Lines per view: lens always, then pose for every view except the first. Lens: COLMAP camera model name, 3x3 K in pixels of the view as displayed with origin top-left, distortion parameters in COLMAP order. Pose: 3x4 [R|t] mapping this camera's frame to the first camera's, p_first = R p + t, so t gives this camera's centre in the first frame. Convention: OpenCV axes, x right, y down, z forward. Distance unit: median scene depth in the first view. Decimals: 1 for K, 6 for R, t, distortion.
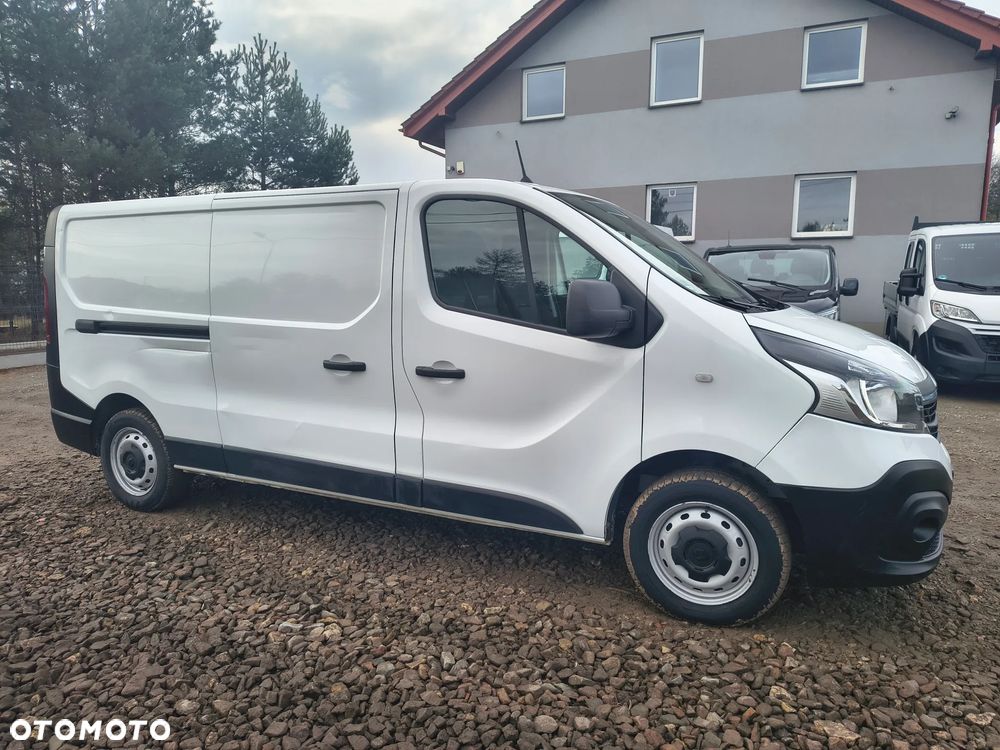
lens RADIAL K [[687.6, 0, 500.4], [0, 687.6, 379.4], [0, 0, 1]] dist [0.038612, -0.036564]
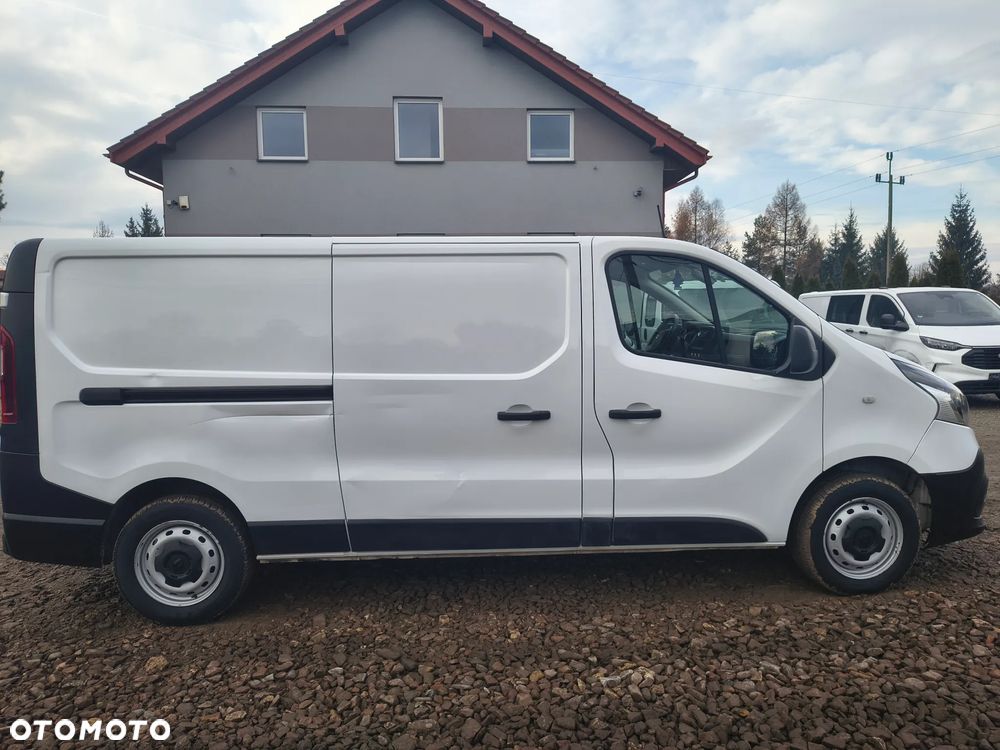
lens RADIAL K [[687.6, 0, 505.7], [0, 687.6, 380.2], [0, 0, 1]] dist [0.038612, -0.036564]
pose [[0.872746, -0.052388, 0.485356, -0.774312], [0.082418, 0.995766, -0.040721, -0.035169], [-0.481167, 0.075541, 0.873368, 0.155601]]
